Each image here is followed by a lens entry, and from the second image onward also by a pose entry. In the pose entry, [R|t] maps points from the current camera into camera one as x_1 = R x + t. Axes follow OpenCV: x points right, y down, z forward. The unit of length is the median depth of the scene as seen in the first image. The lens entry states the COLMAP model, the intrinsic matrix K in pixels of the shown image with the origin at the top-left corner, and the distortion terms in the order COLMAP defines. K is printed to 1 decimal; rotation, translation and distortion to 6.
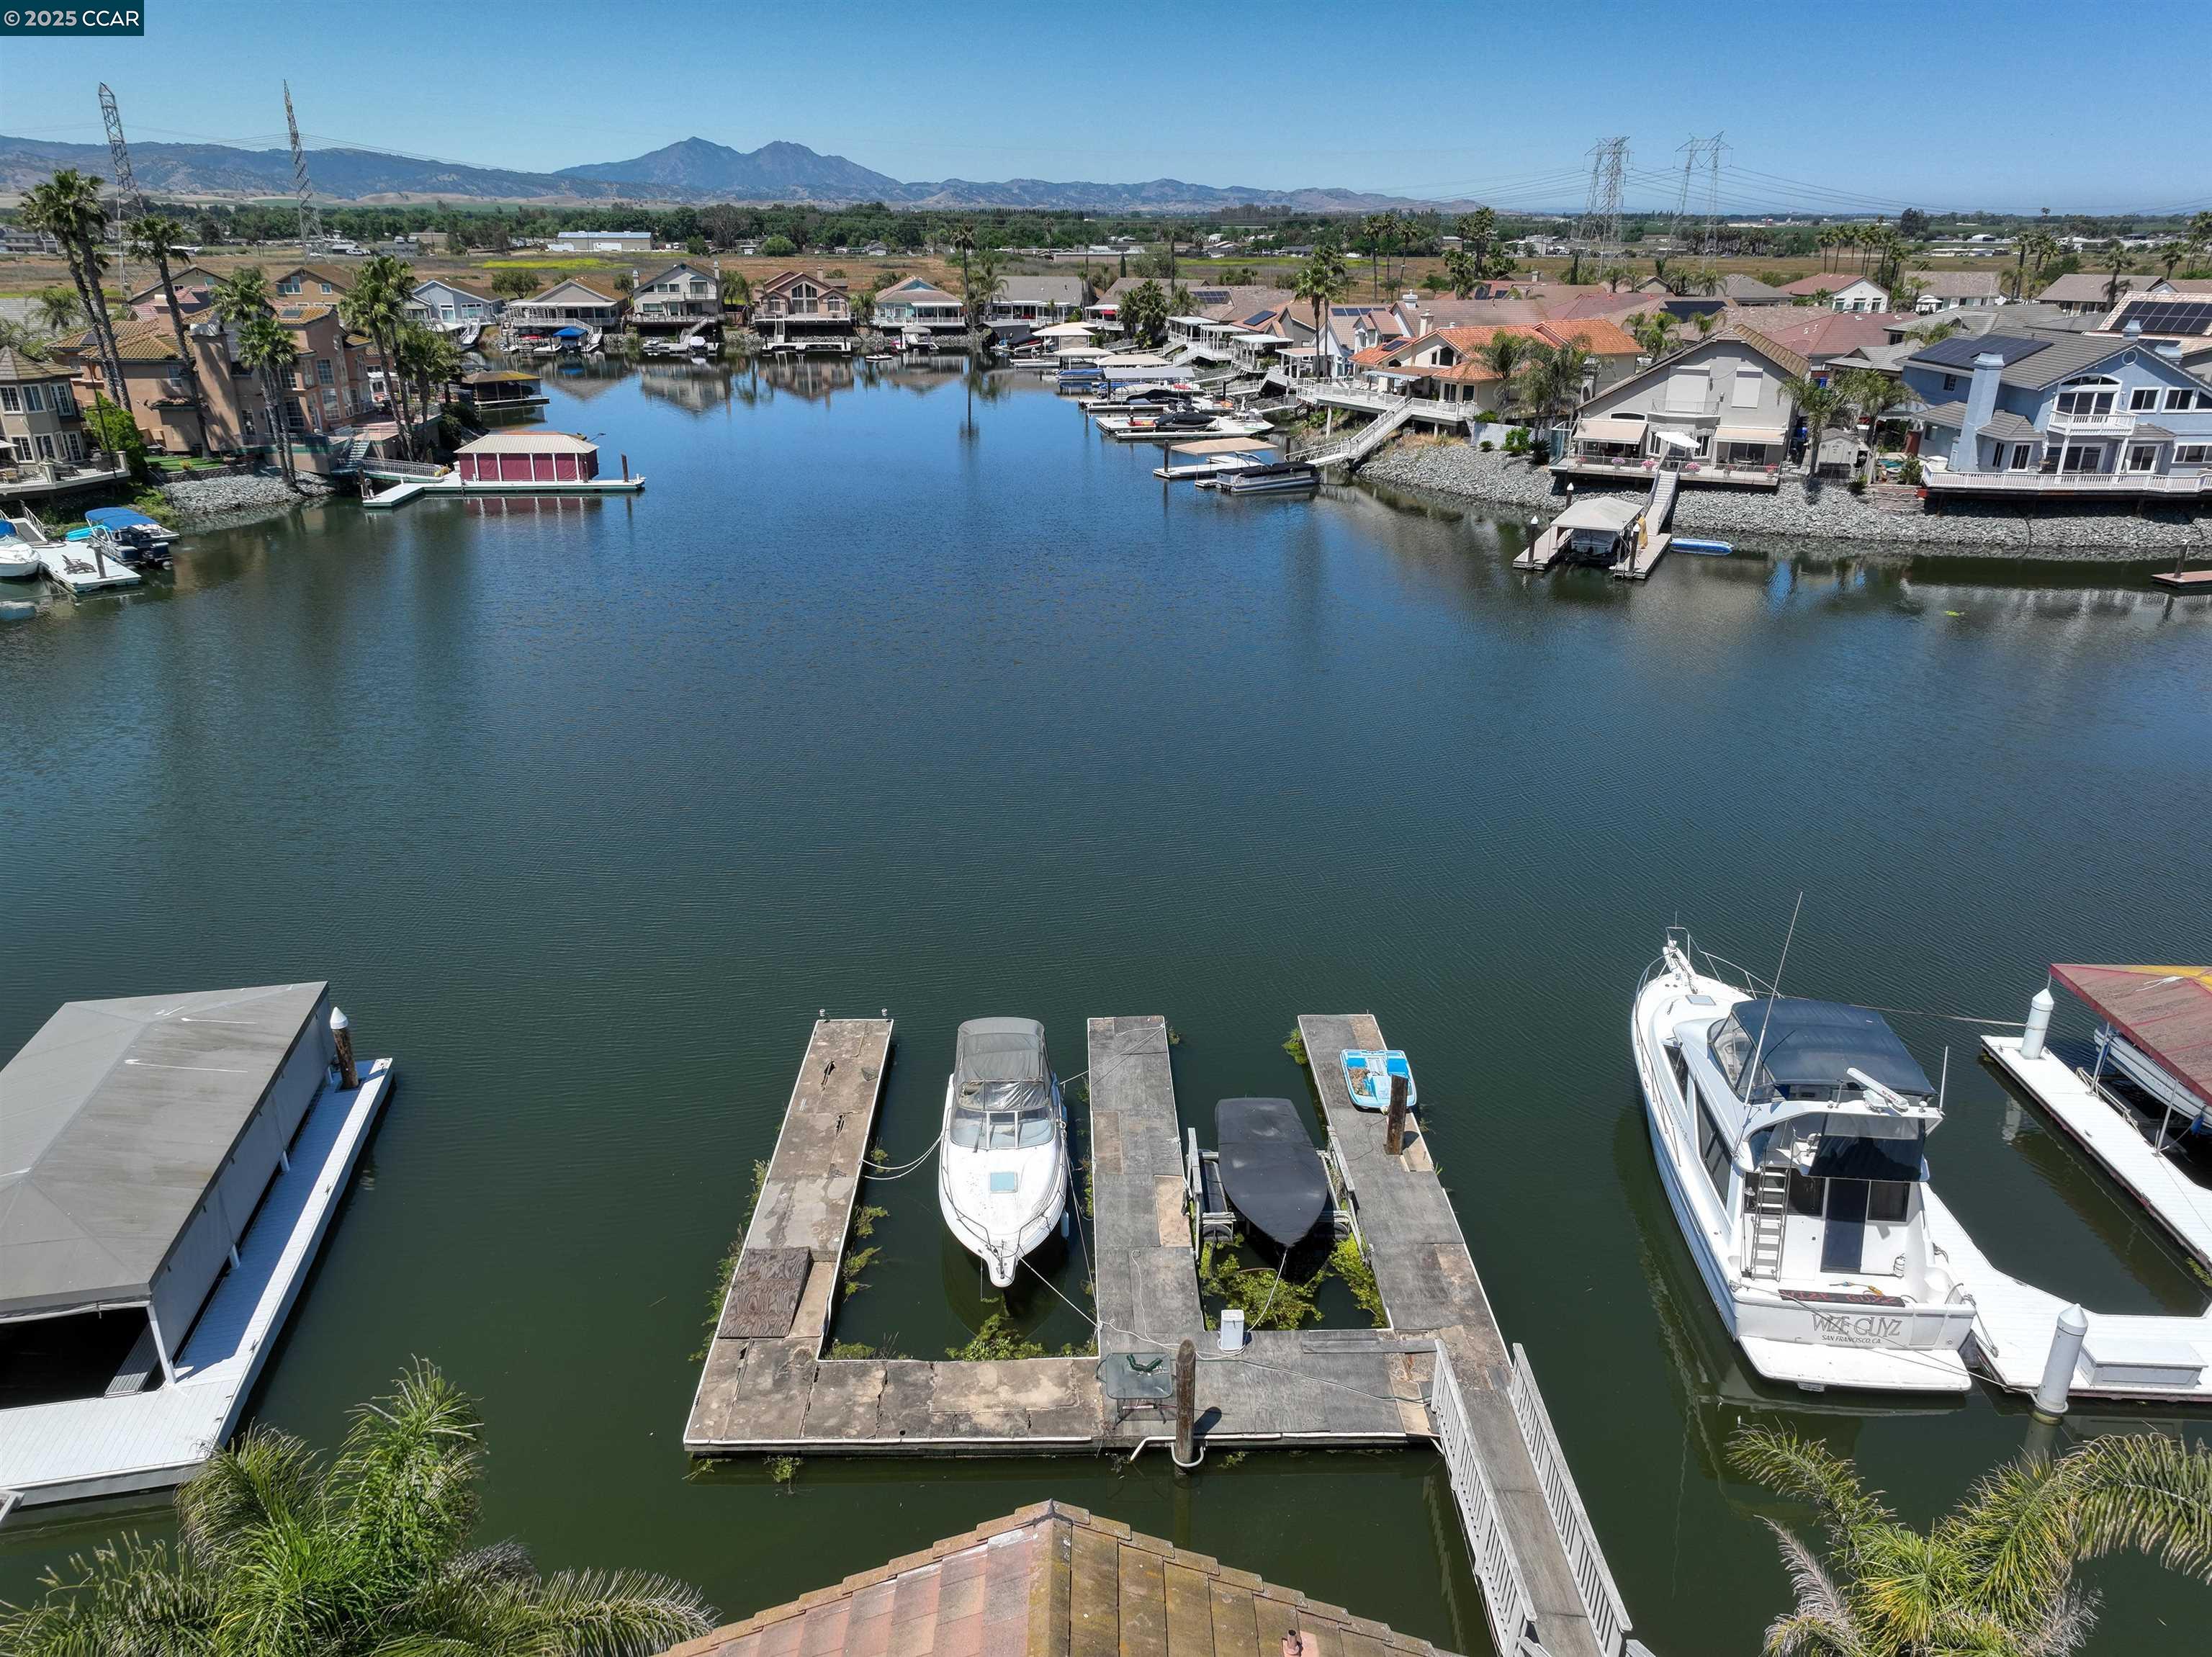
lens RADIAL K [[1556.2, 0, 1112.3], [0, 1556.2, 838.8], [0, 0, 1]] dist [-0.009773, 0.027899]
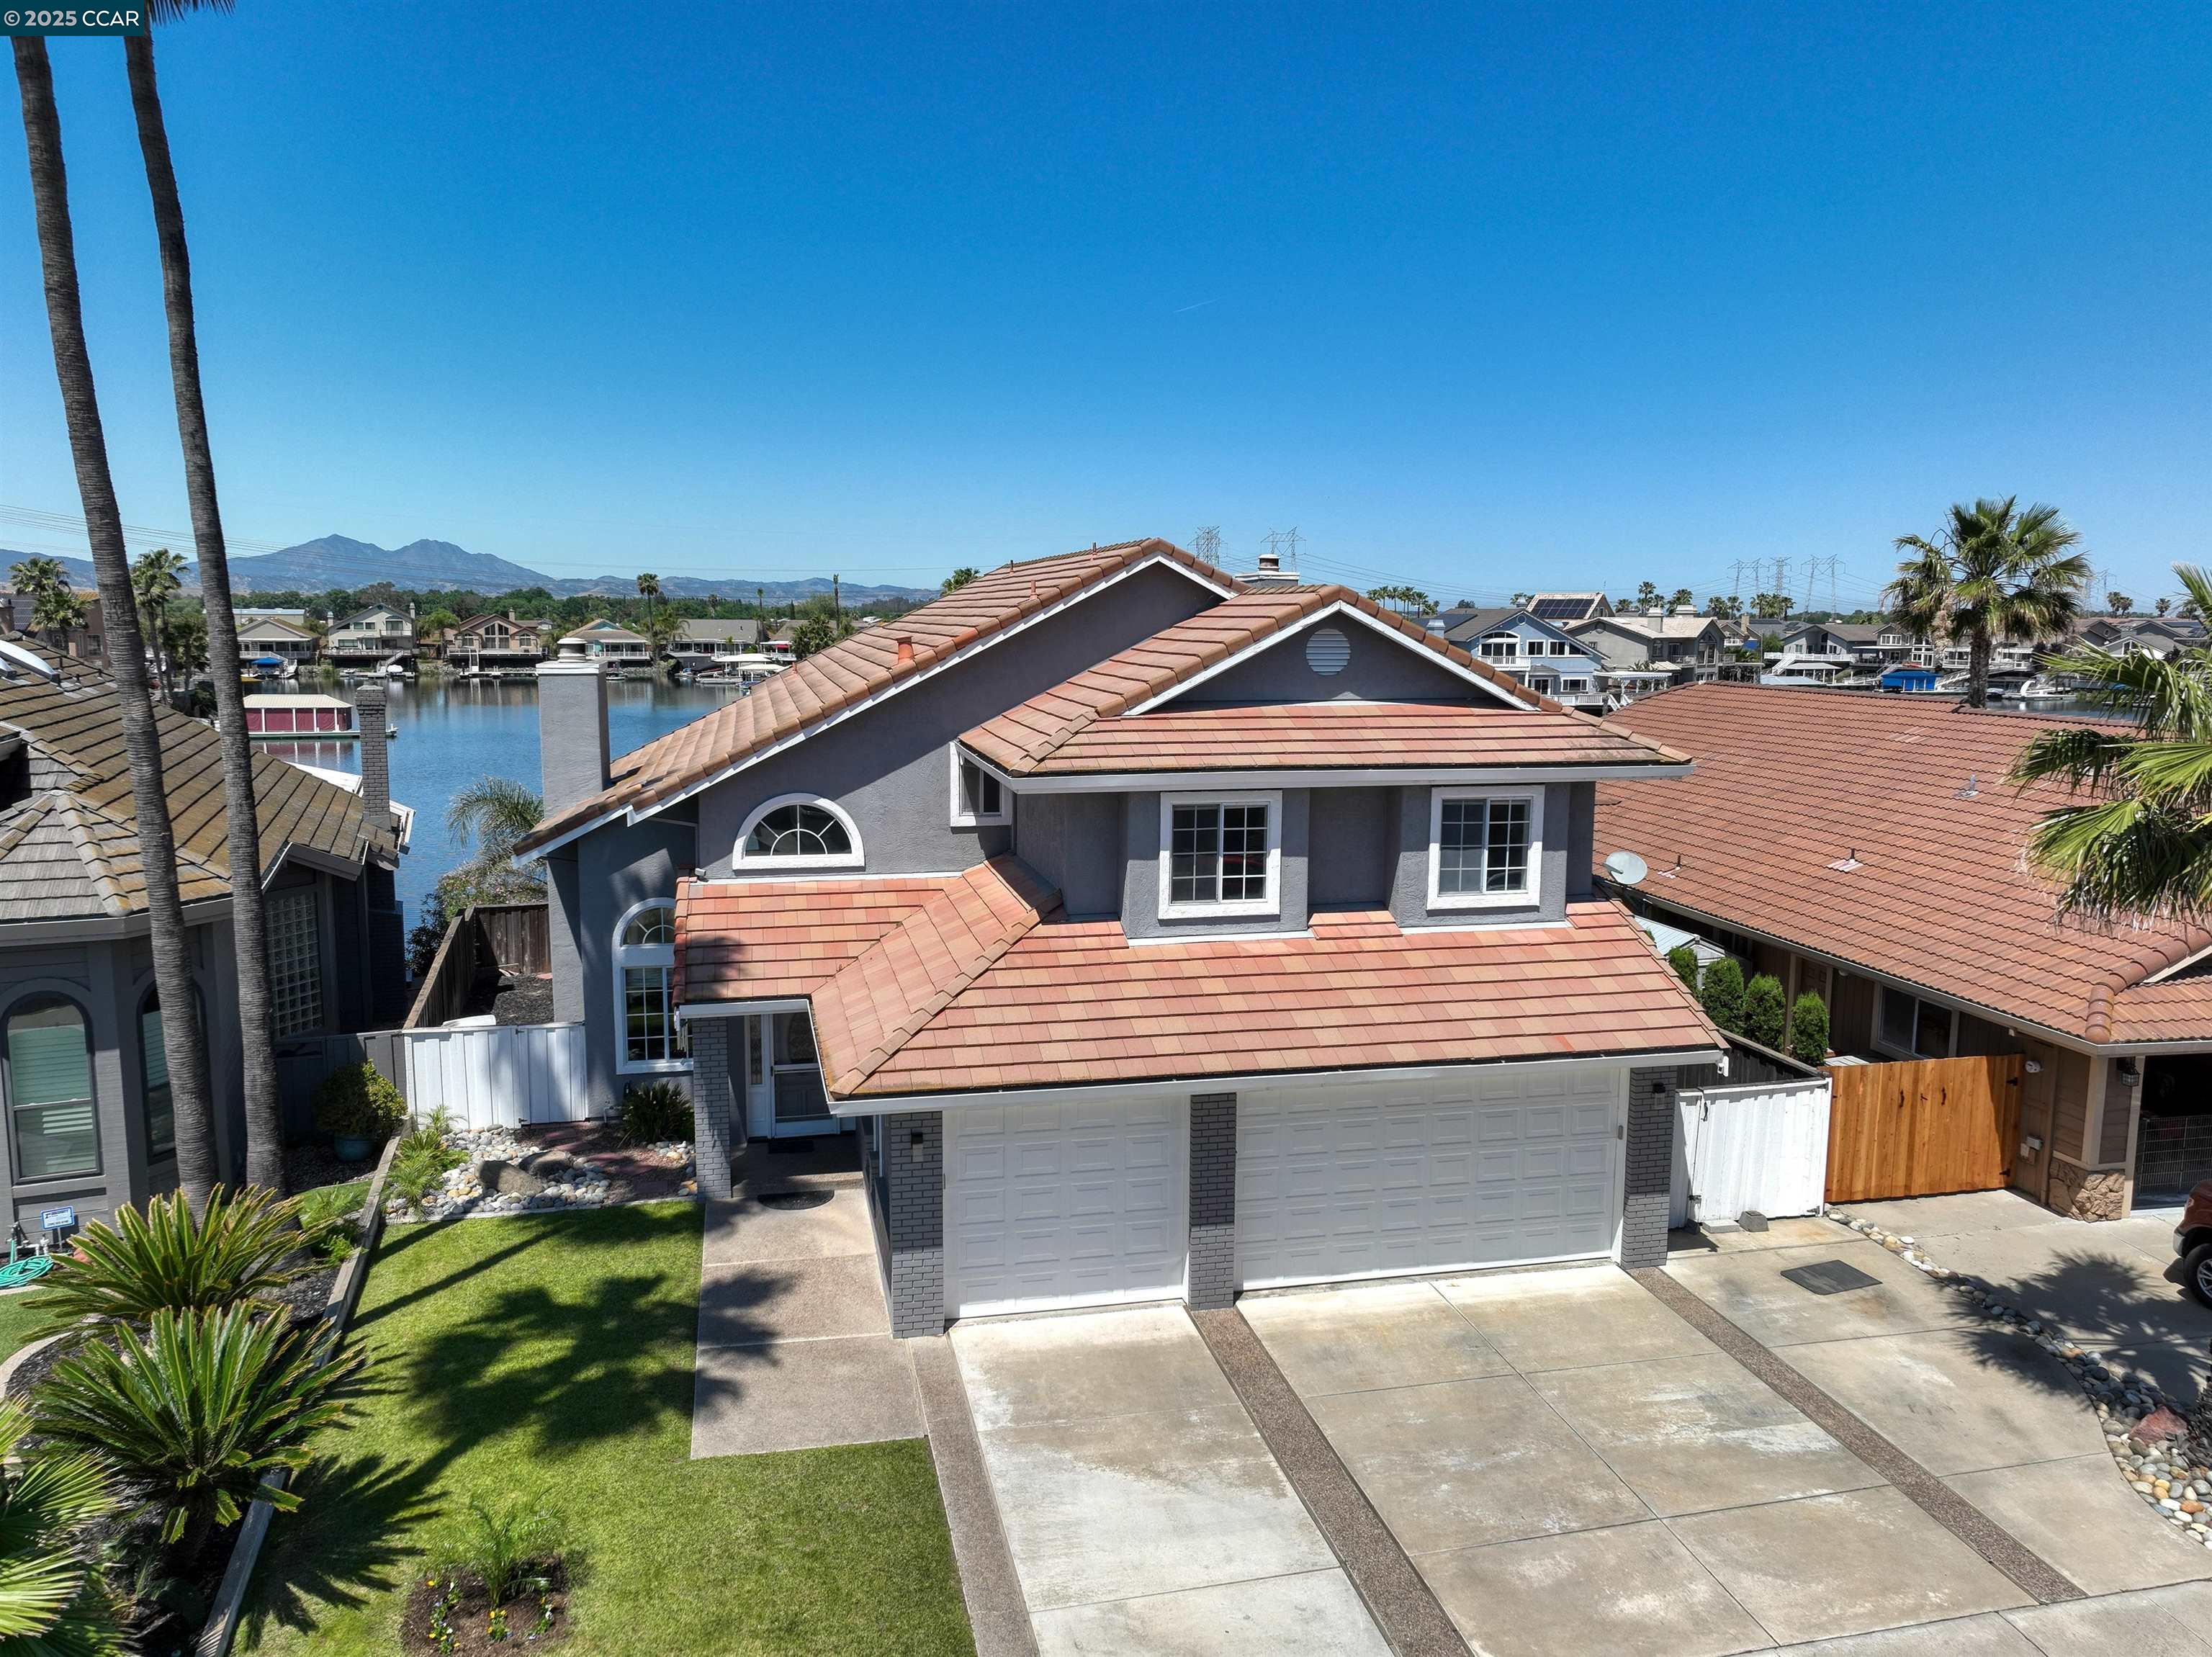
lens RADIAL K [[1539.2, 0, 1110.7], [0, 1539.2, 829.4], [0, 0, 1]] dist [-0.002064, 0.017440]
pose [[0.976566, -0.027059, 0.213512, -0.019484], [0.076650, 0.970743, -0.227558, 0.117973], [-0.201108, 0.238591, 0.950068, -0.155961]]
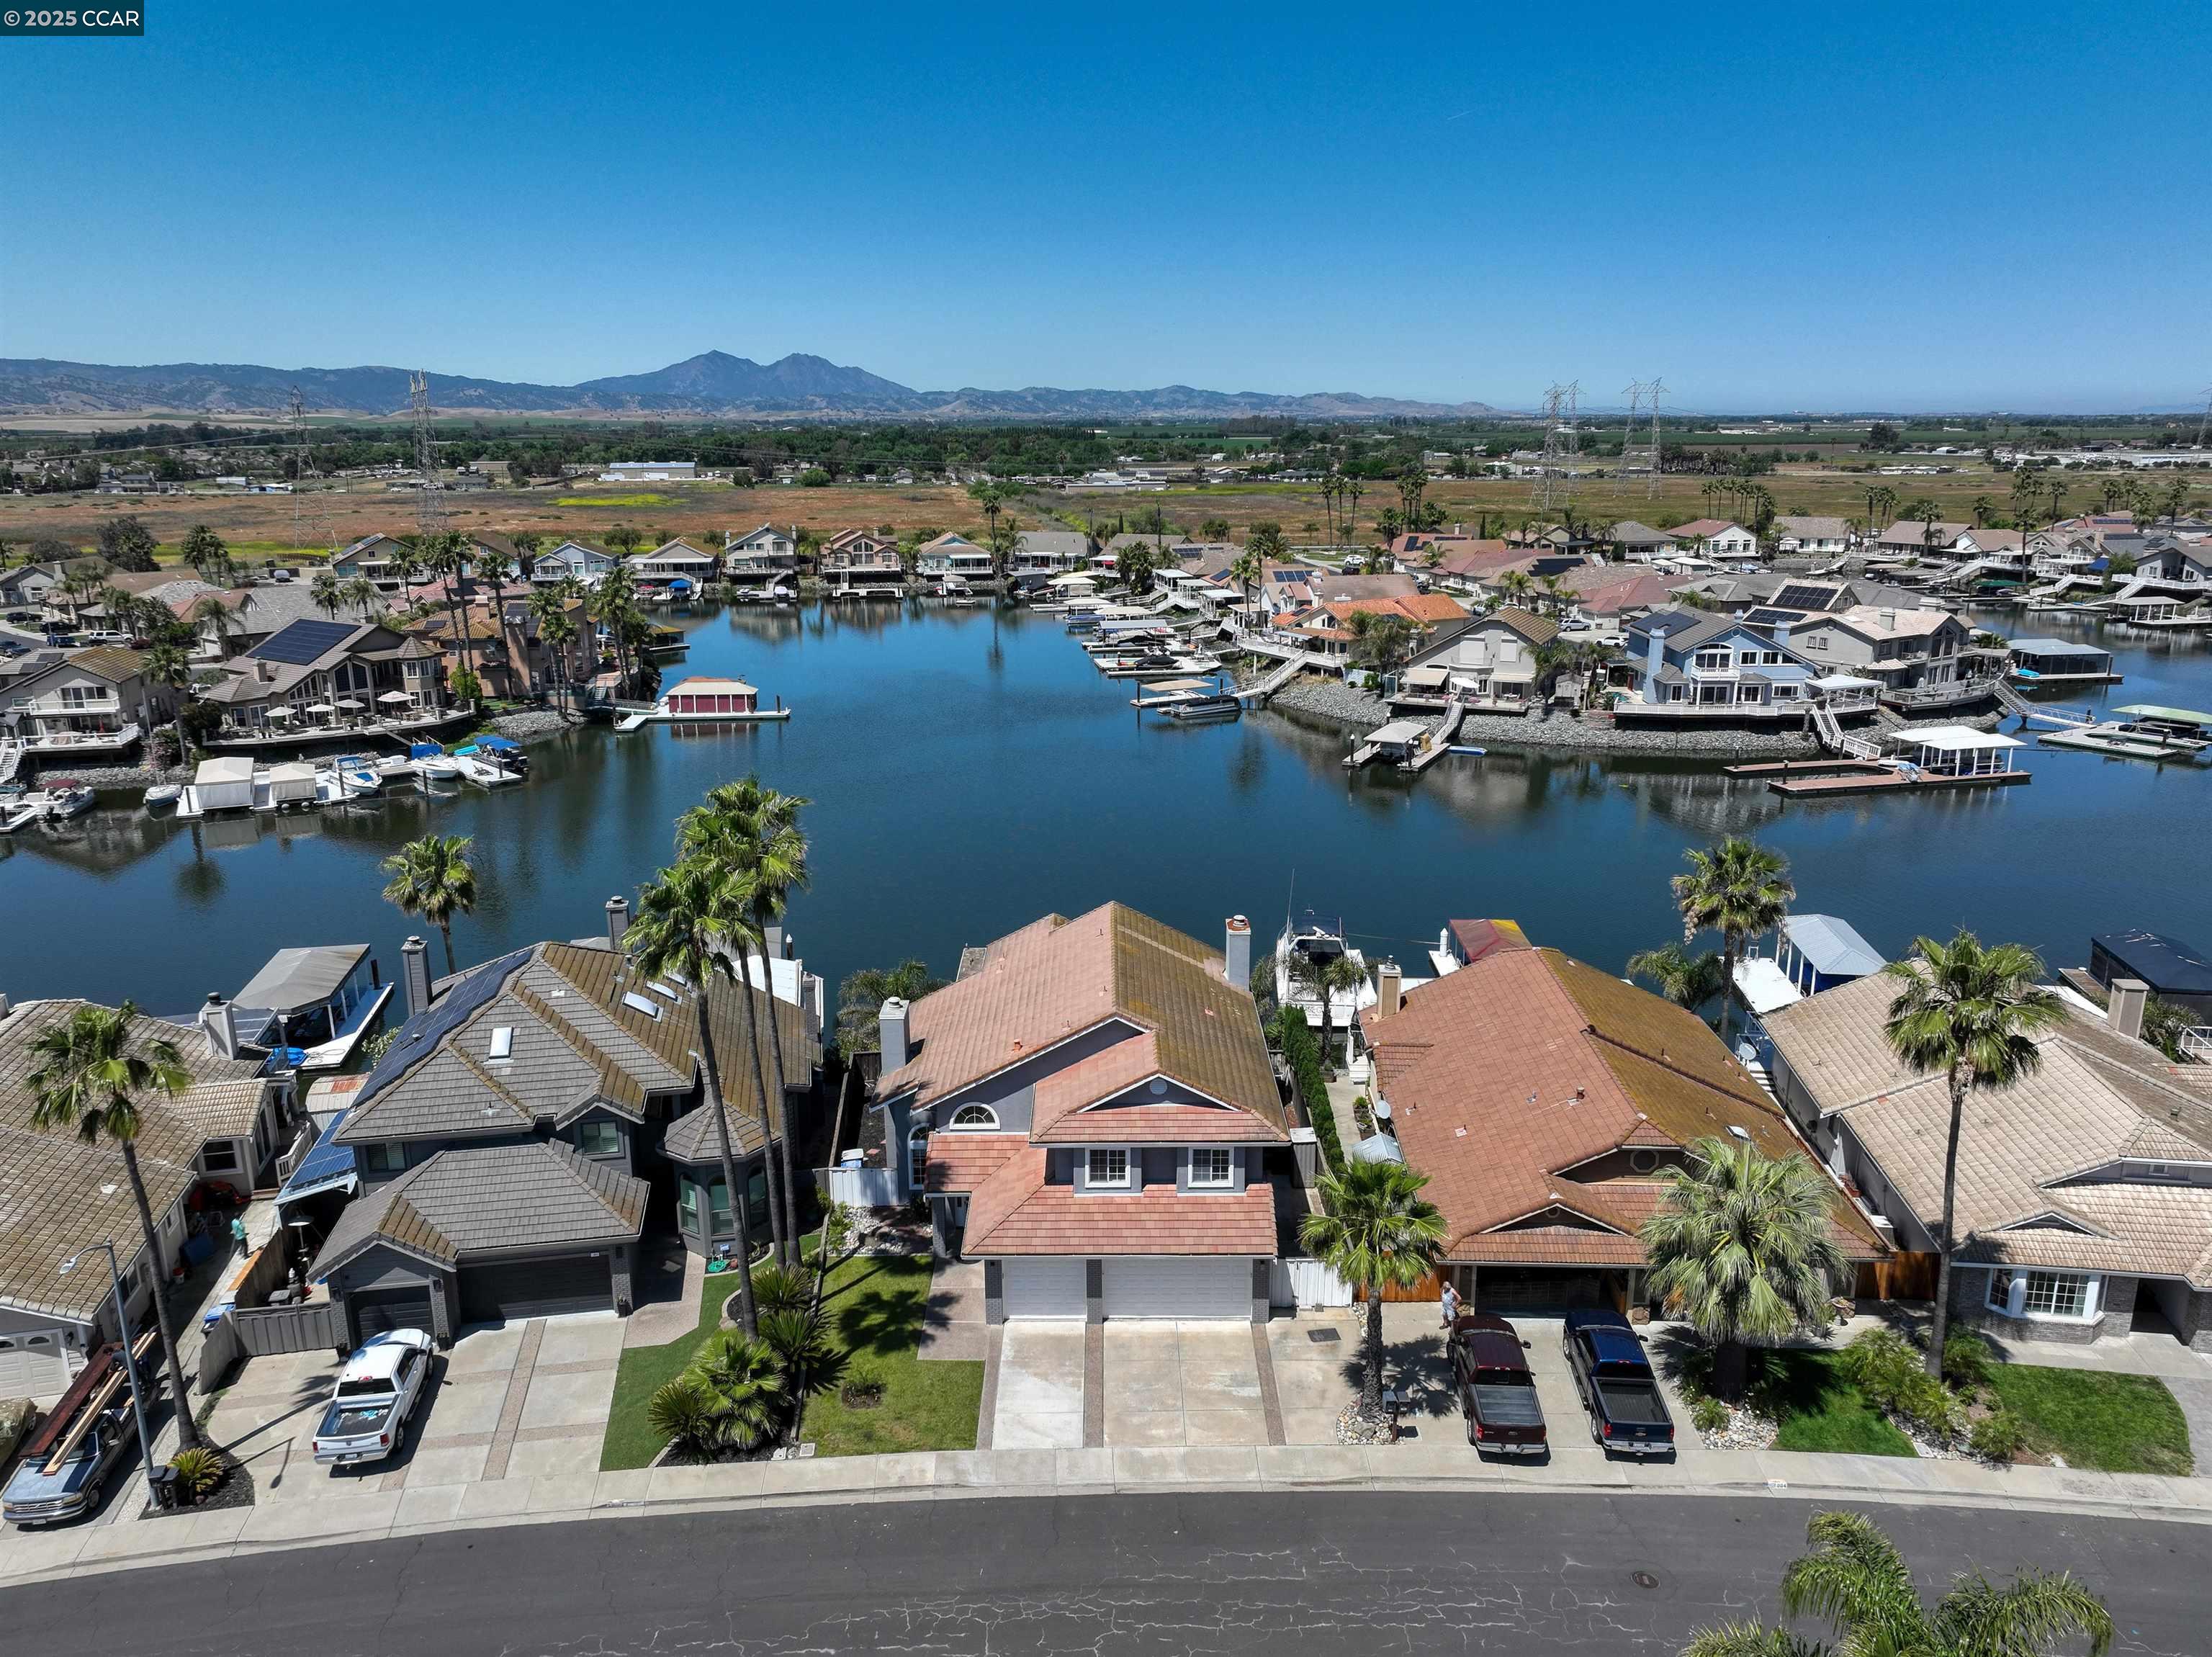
lens RADIAL K [[1570.9, 0, 1114.4], [0, 1570.9, 853.2], [0, 0, 1]] dist [0.002153, 0.004313]
pose [[0.999943, -0.007104, -0.007956, 0.018700], [0.006137, 0.993281, -0.115565, 0.065586], [0.008723, 0.115509, 0.993268, -0.387878]]
